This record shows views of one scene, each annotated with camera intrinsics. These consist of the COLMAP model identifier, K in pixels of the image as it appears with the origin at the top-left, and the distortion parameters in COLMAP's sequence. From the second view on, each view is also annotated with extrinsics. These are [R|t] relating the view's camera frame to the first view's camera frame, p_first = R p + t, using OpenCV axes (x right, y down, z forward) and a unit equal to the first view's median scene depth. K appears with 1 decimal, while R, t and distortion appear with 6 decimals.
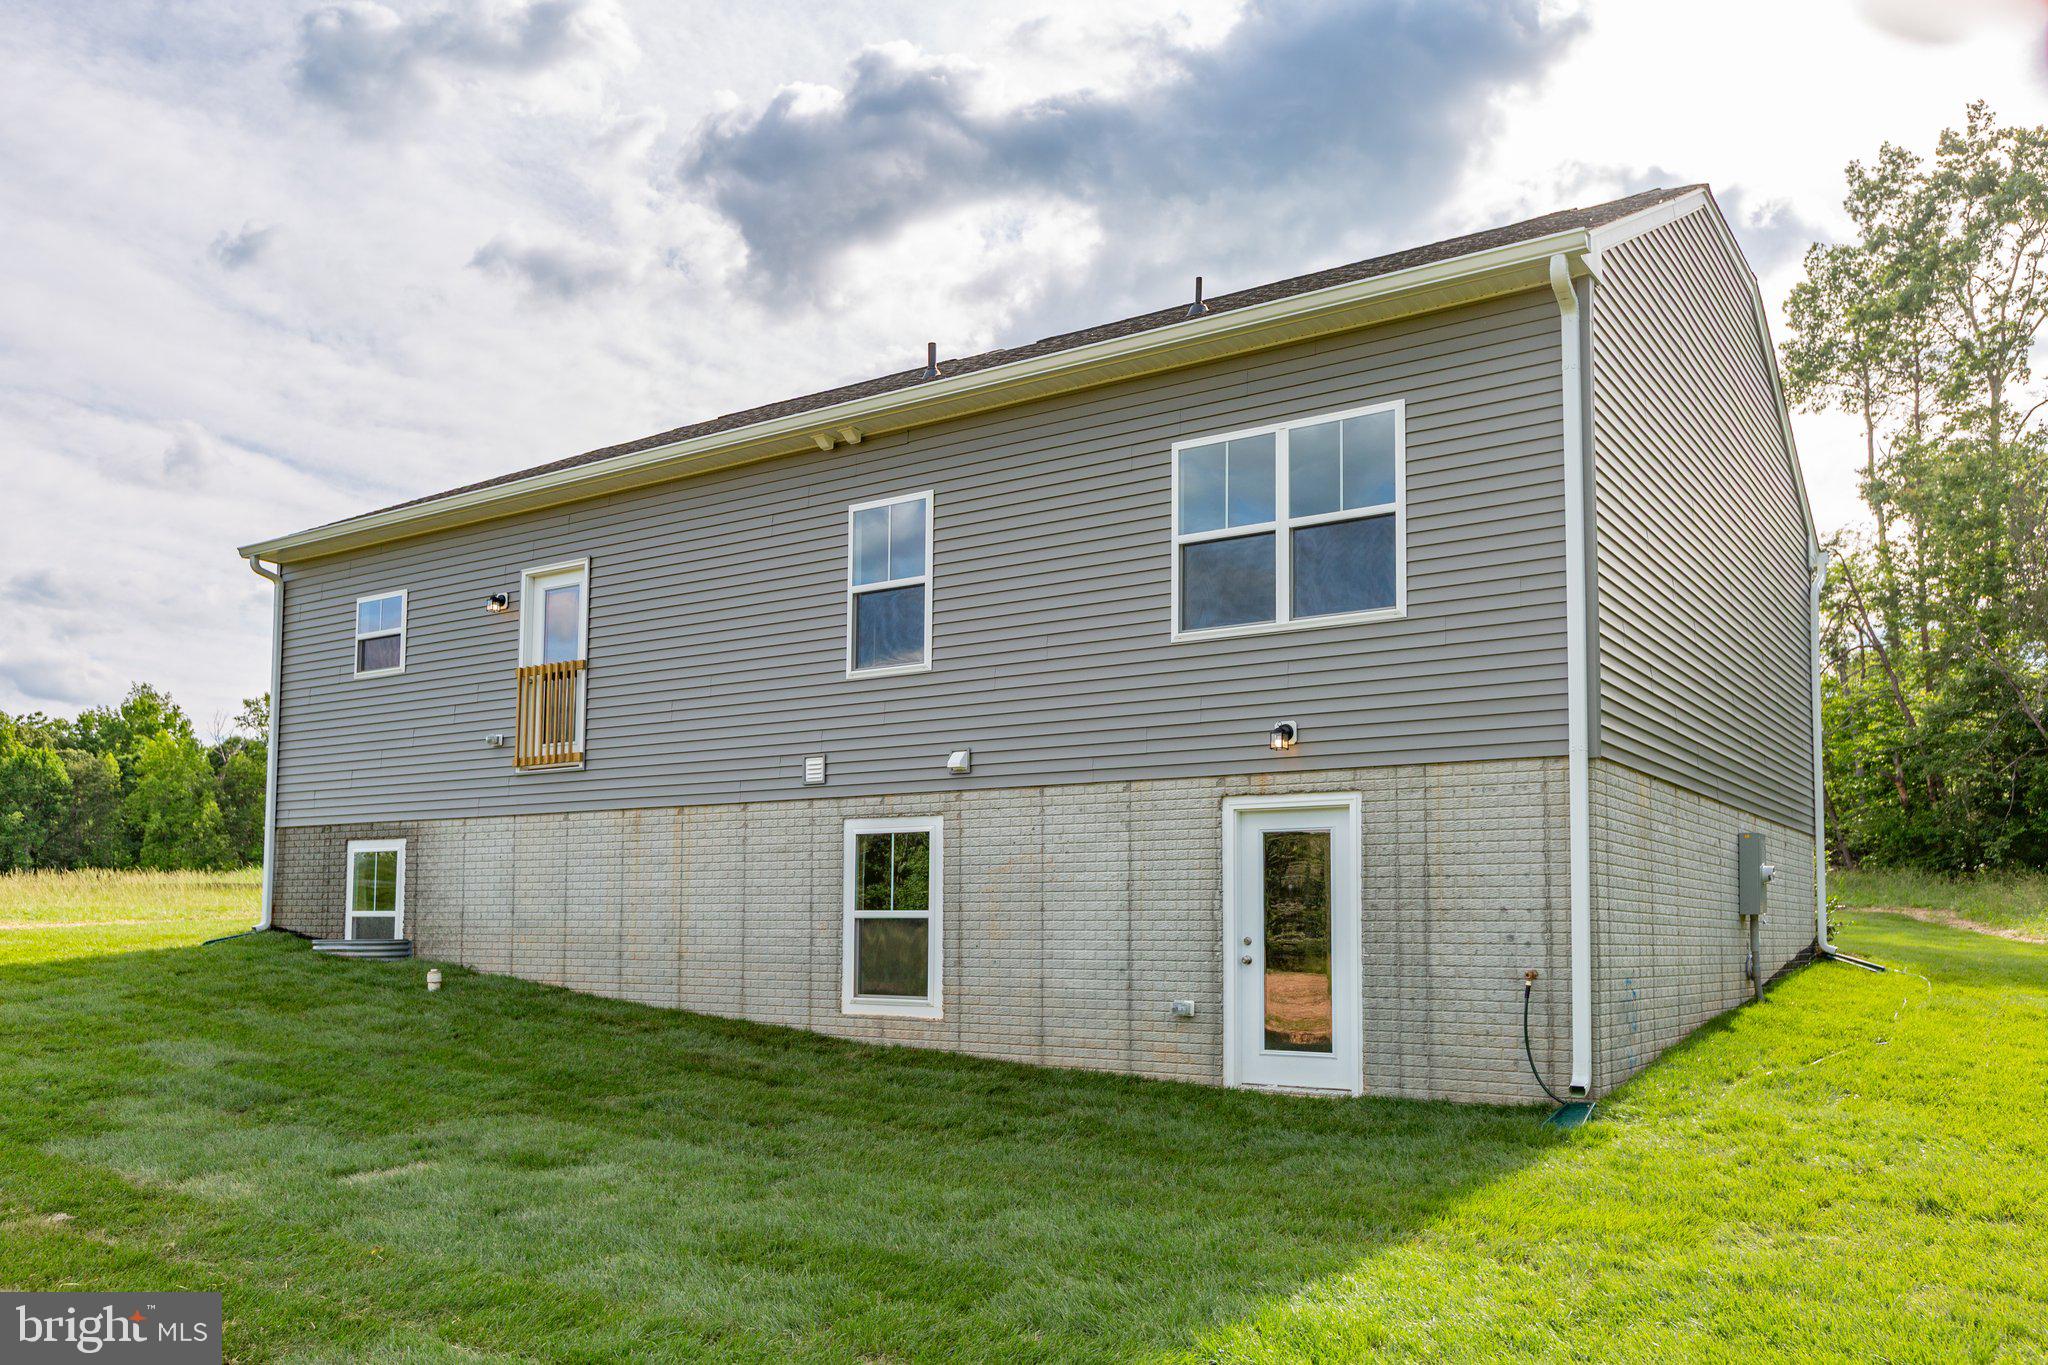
lens RADIAL K [[1570.3, 0, 1024.0], [0, 1570.3, 682.5], [0, 0, 1]] dist [0.005185, -0.002107]
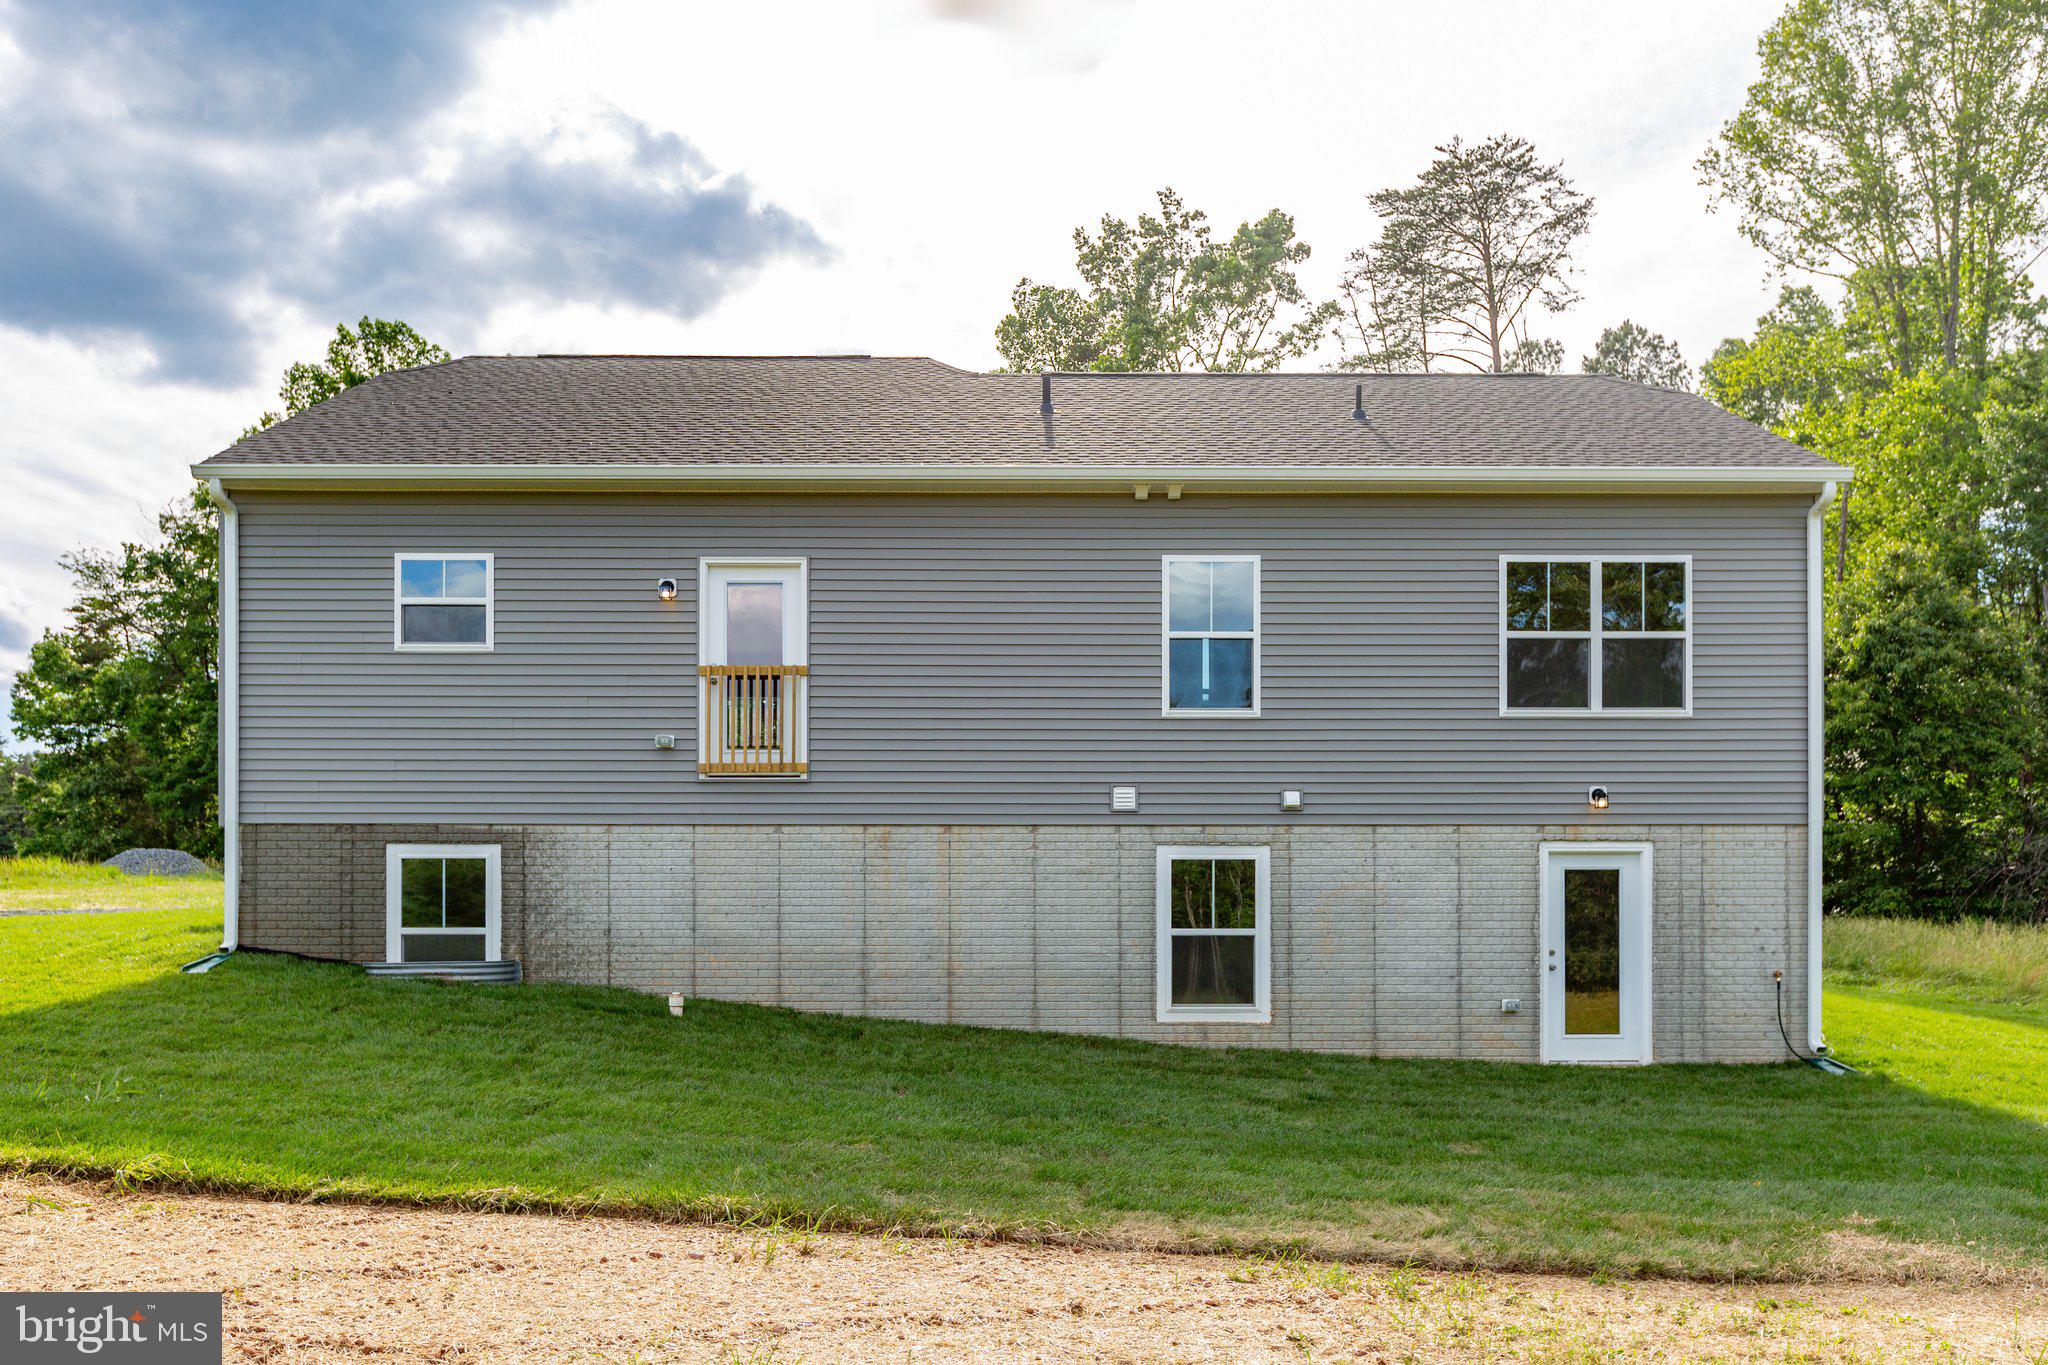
lens RADIAL K [[1674.4, 0, 1028.4], [0, 1674.4, 731.3], [0, 0, 1]] dist [0.002078, -0.001131]
pose [[0.819500, 0.054070, 0.570523, -0.910335], [-0.084684, 0.996035, 0.027243, -0.016890], [-0.566788, -0.070640, 0.820830, 0.107461]]
